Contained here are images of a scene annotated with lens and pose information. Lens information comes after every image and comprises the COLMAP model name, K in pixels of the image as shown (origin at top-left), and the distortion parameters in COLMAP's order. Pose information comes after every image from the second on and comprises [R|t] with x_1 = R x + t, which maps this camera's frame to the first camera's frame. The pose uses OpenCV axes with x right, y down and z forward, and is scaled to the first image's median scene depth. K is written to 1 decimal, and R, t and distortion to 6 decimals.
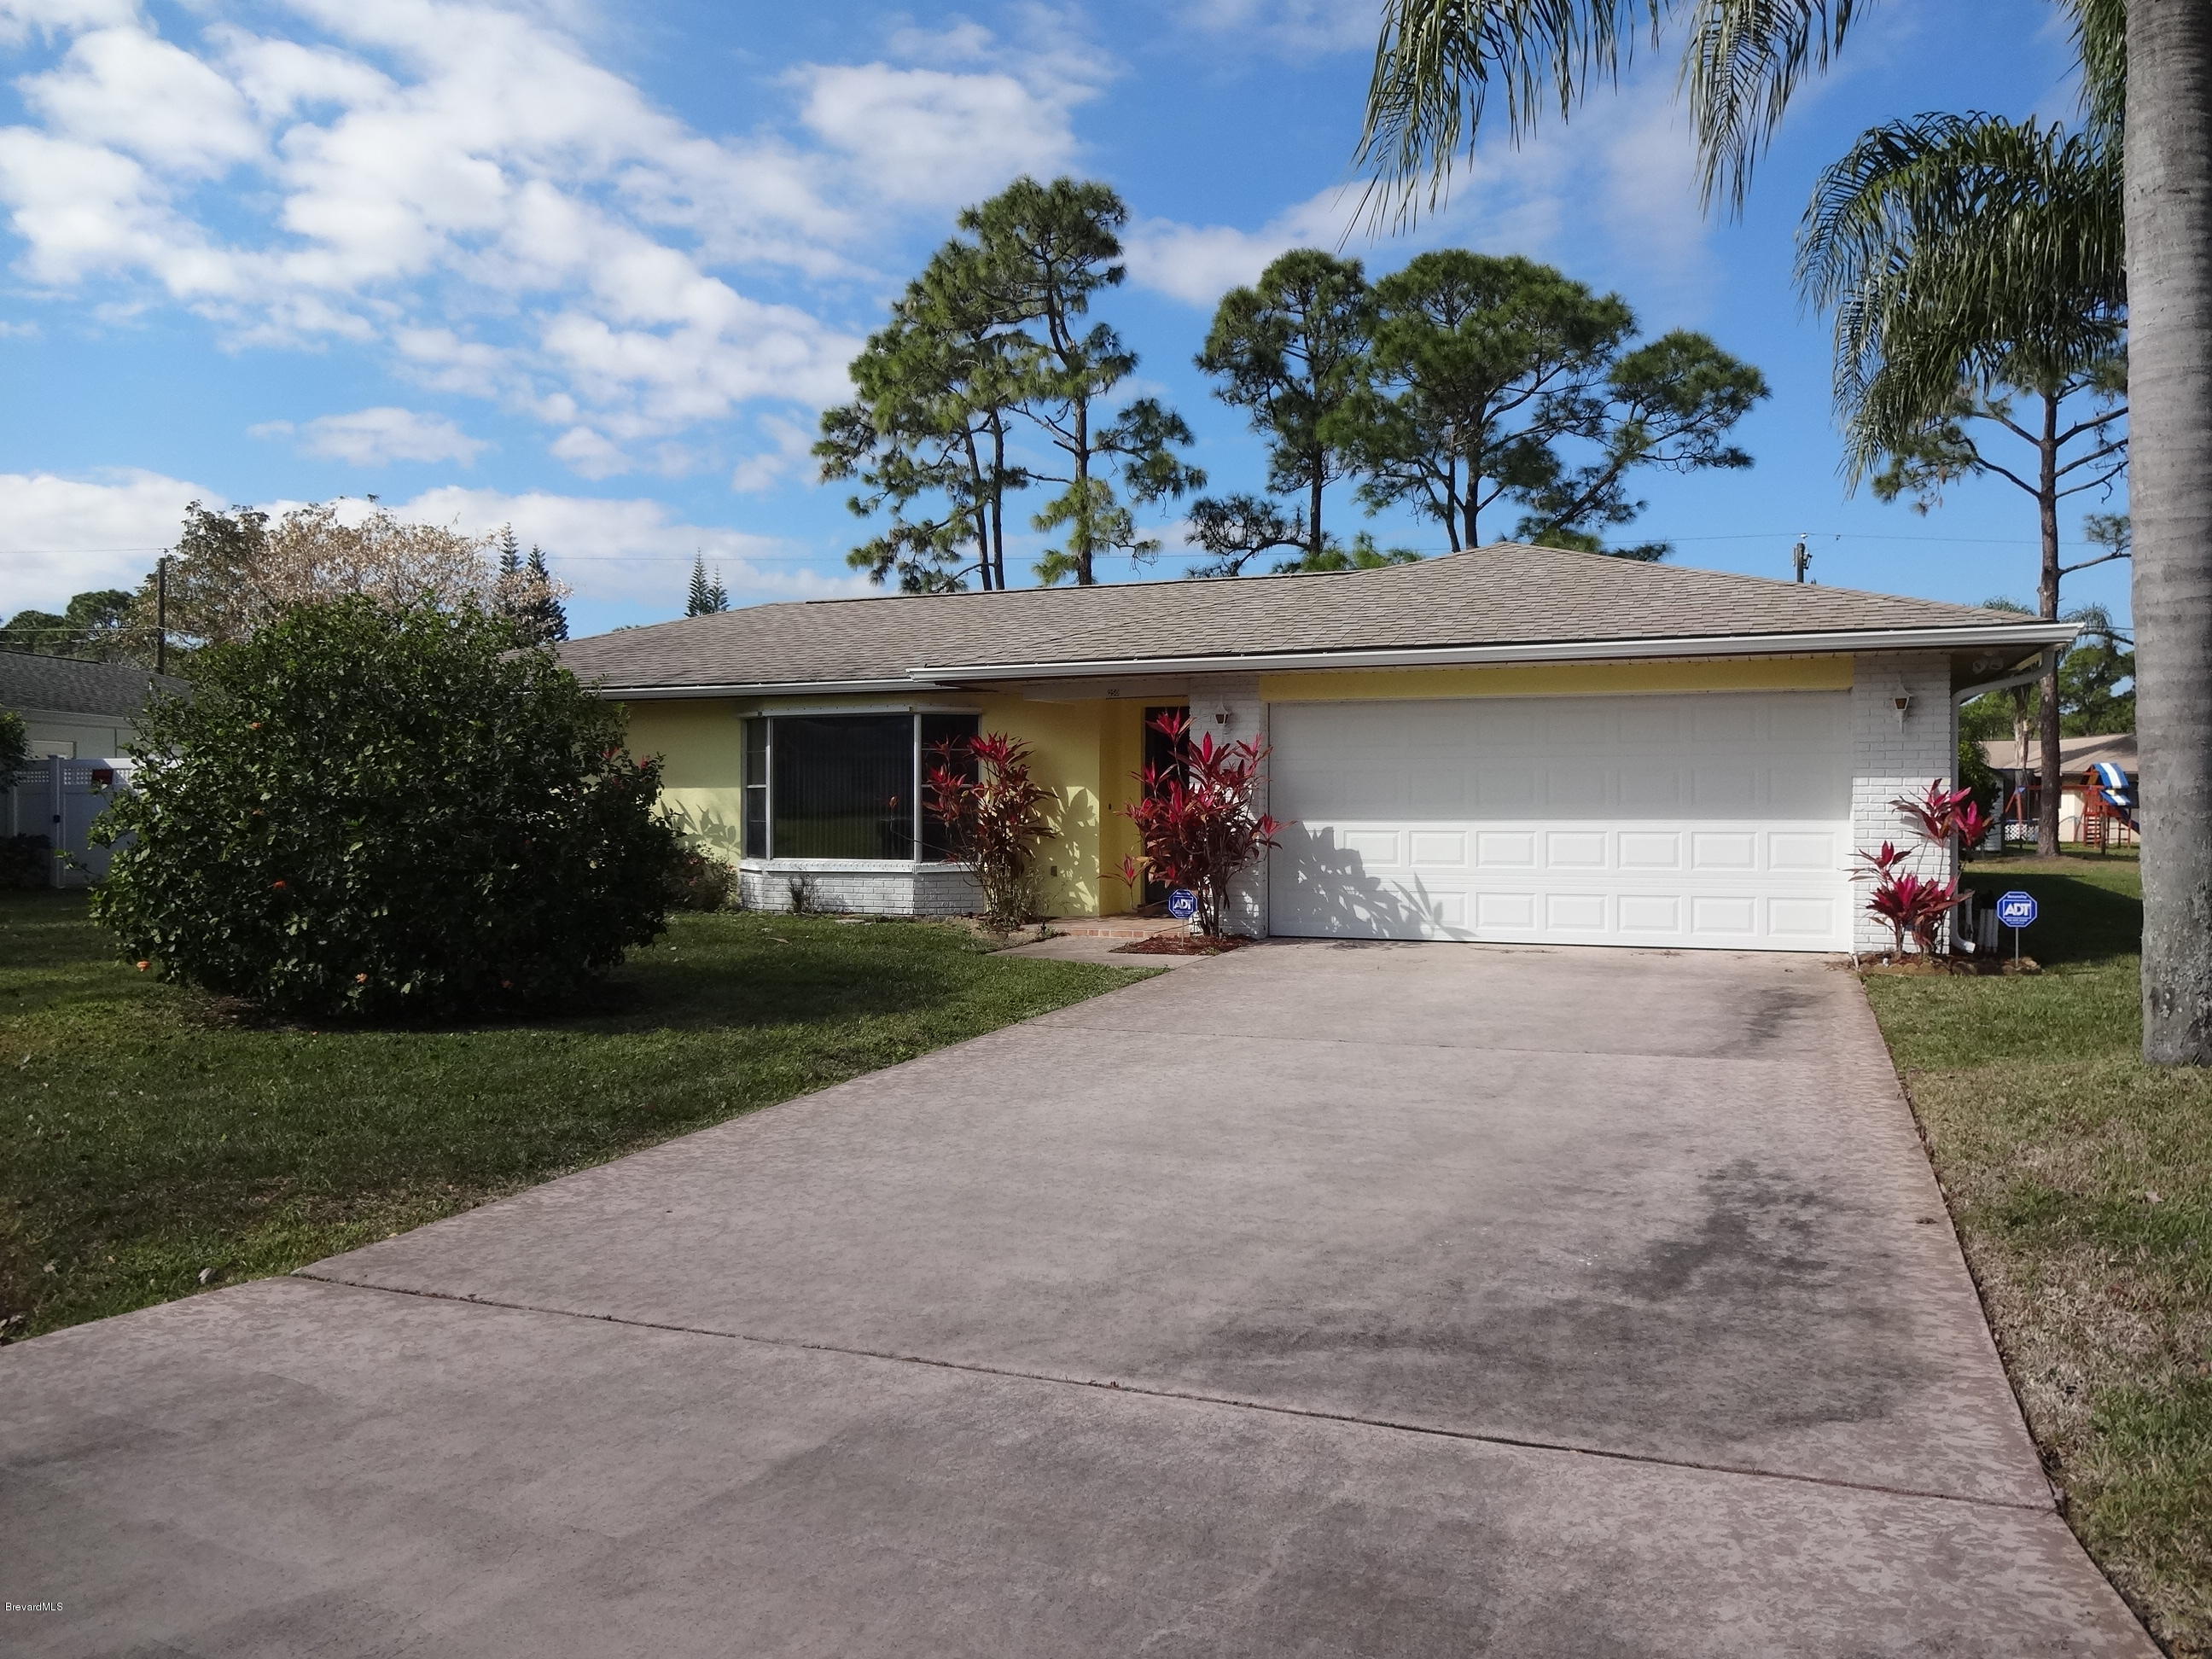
lens RADIAL K [[1598.7, 0, 1106.0], [0, 1598.7, 829.5], [0, 0, 1]] dist [0.002551, -0.051231]
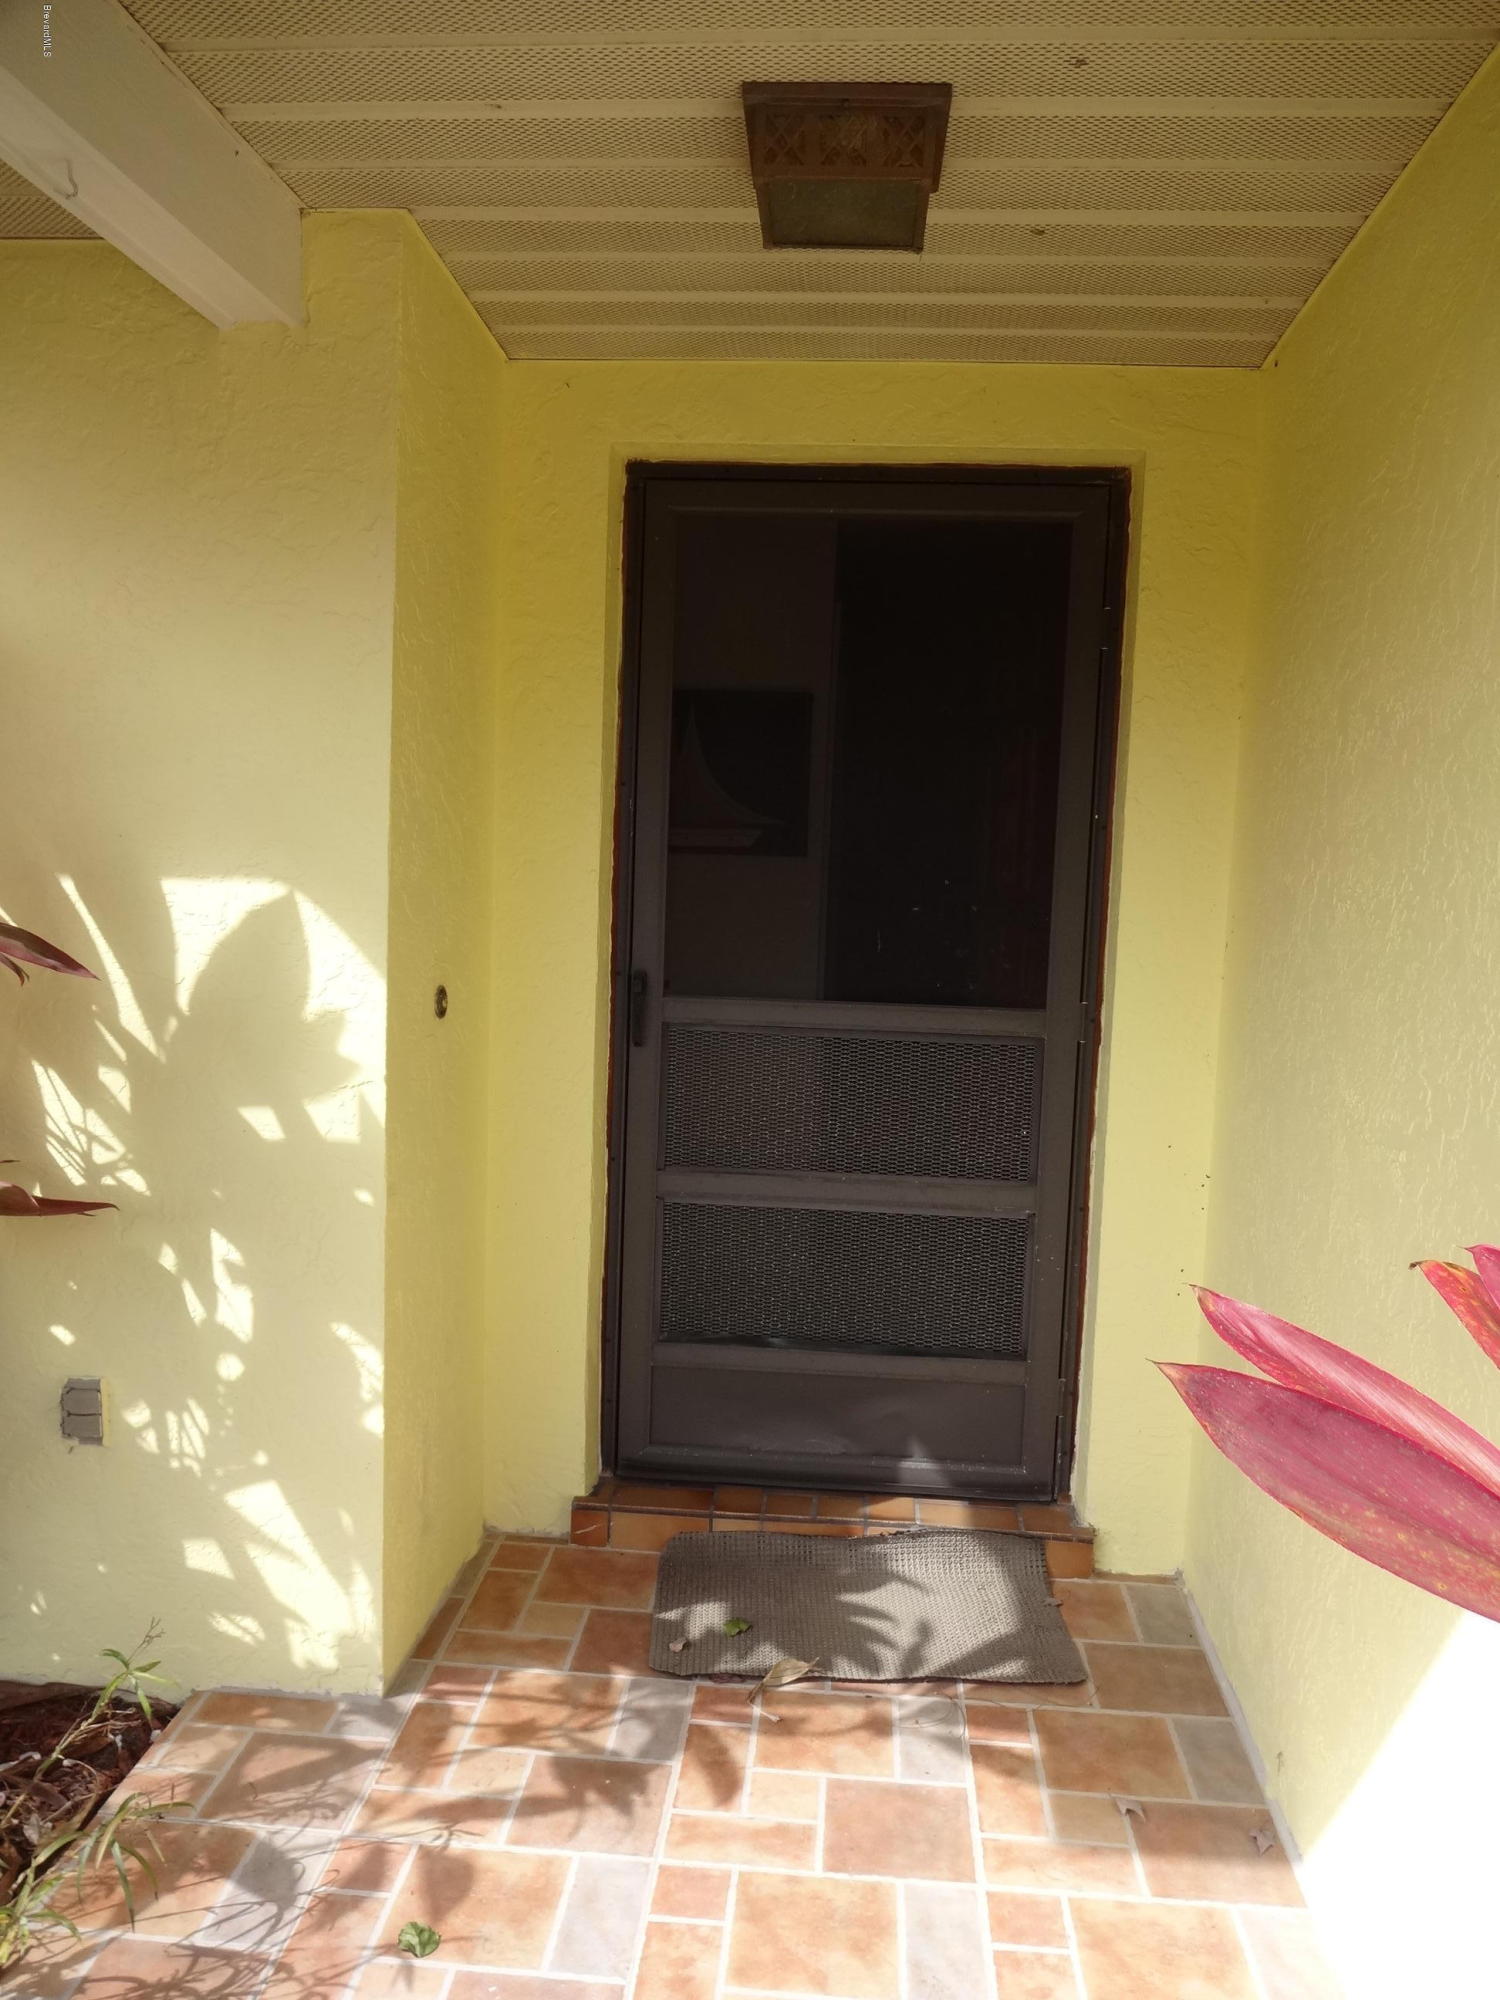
lens RADIAL K [[1466.8, 0, 750.0], [0, 1466.8, 1000.0], [0, 0, 1]] dist [-0.008953, -0.000284]
pose [[0.955682, 0.000687, 0.294399, -0.004847], [-0.032127, 0.994268, 0.101971, -0.012687], [-0.292642, -0.106910, 0.950227, 0.339467]]
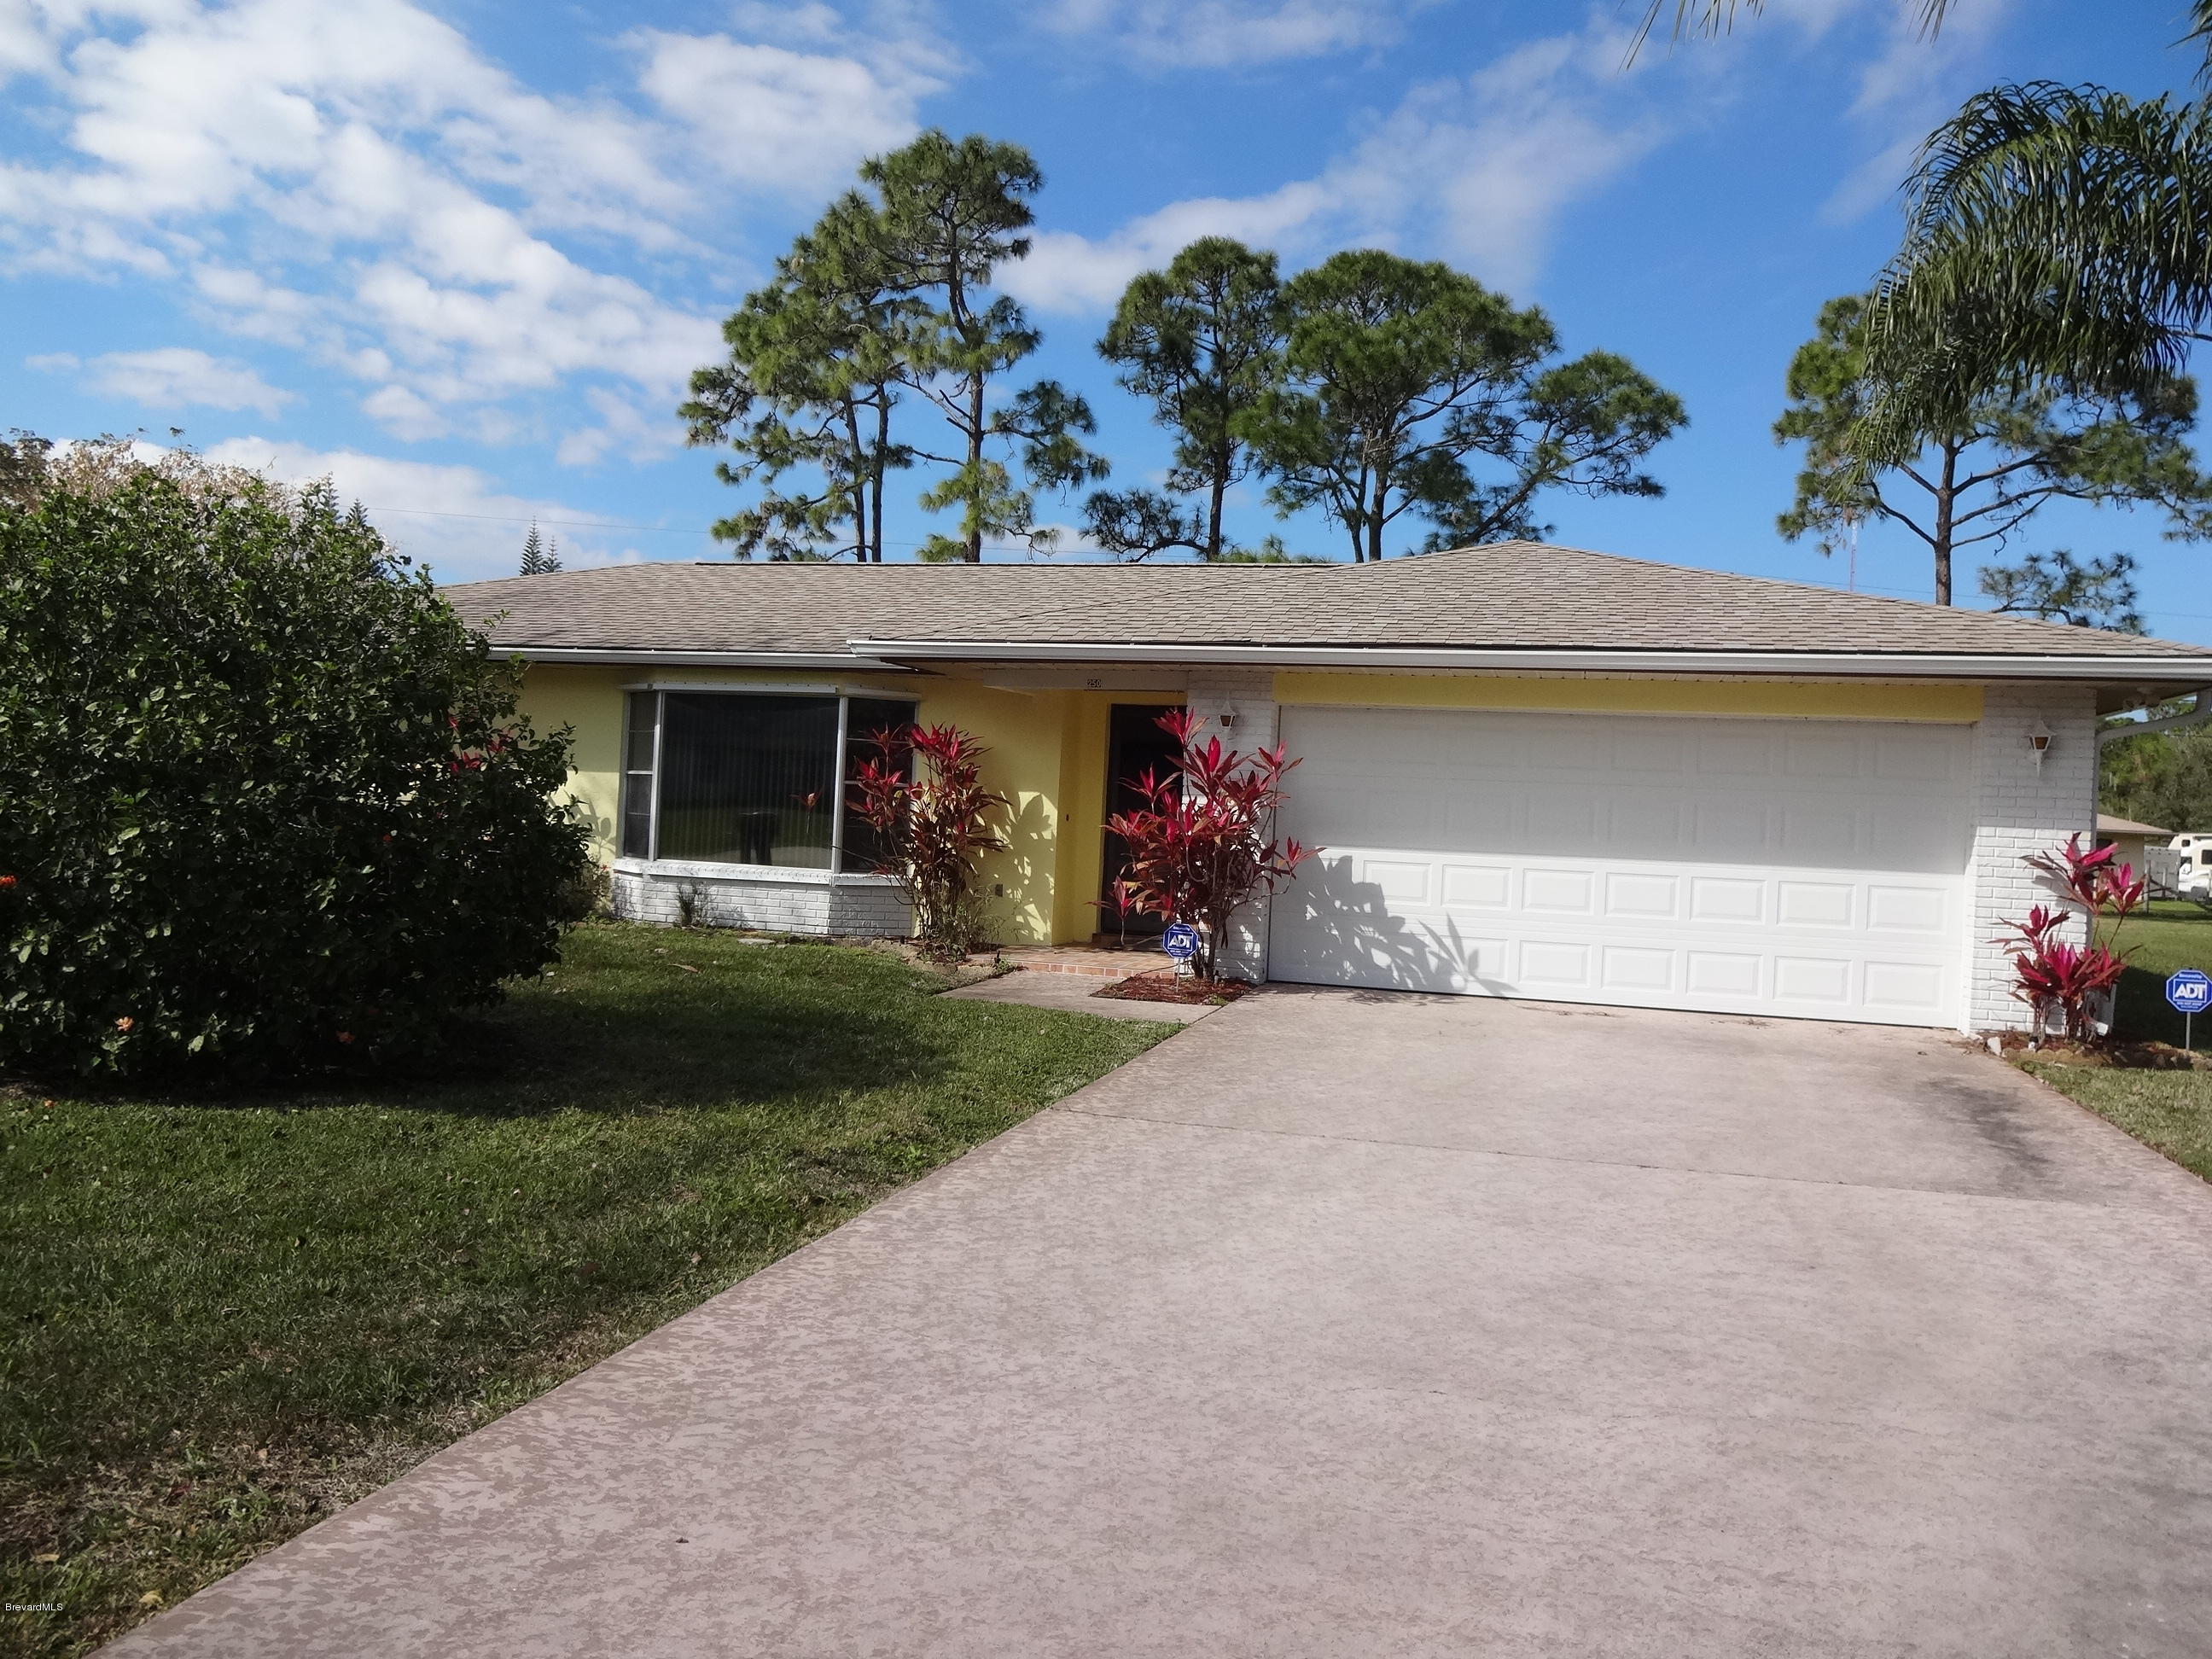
lens RADIAL K [[1622.3, 0, 1111.2], [0, 1622.3, 825.2], [0, 0, 1]] dist [-0.008953, -0.000284]
pose [[0.993666, 0.047187, 0.101983, -0.025182], [-0.046460, 0.998875, -0.009493, -0.001192], [-0.102316, 0.004694, 0.994741, 0.055403]]
